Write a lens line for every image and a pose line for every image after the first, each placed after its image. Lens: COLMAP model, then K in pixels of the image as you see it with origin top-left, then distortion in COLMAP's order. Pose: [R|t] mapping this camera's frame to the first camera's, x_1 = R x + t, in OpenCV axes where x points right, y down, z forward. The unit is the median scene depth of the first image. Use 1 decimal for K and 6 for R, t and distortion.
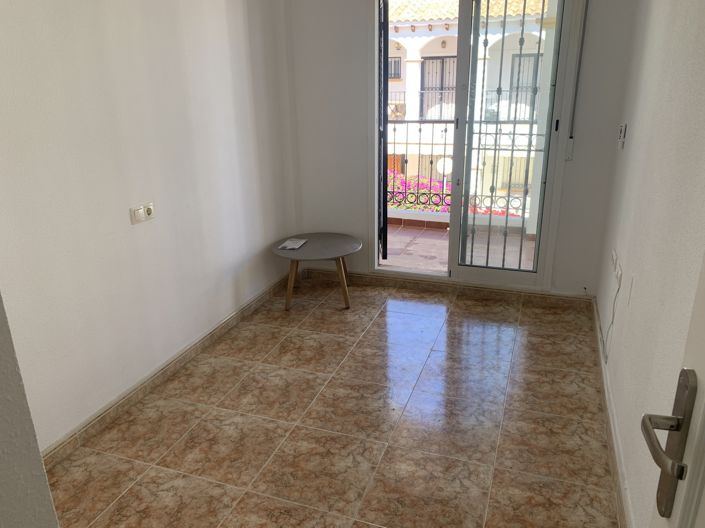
lens RADIAL K [[536.2, 0, 353.2], [0, 536.2, 265.0], [0, 0, 1]] dist [-0.007029, -0.008278]
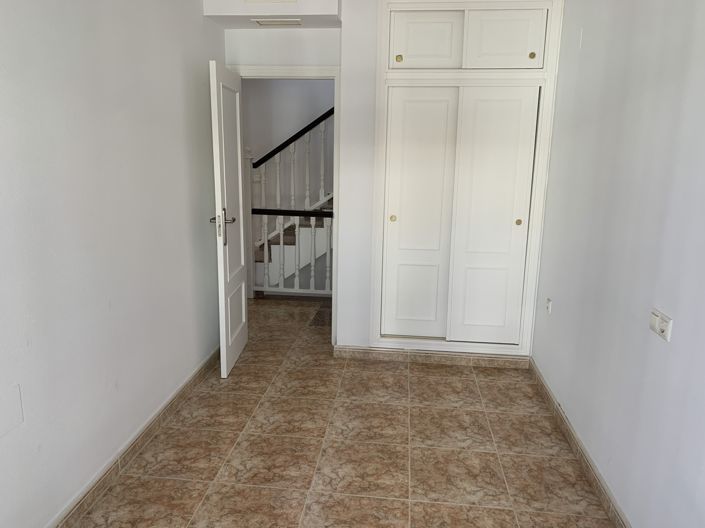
lens RADIAL K [[536.2, 0, 352.2], [0, 536.2, 266.1], [0, 0, 1]] dist [-0.007029, -0.008278]
pose [[-0.970047, 0.053276, -0.237005, 0.192704], [-0.078594, 0.854347, 0.513726, -0.530565], [0.229853, 0.516966, -0.824569, 1.530038]]
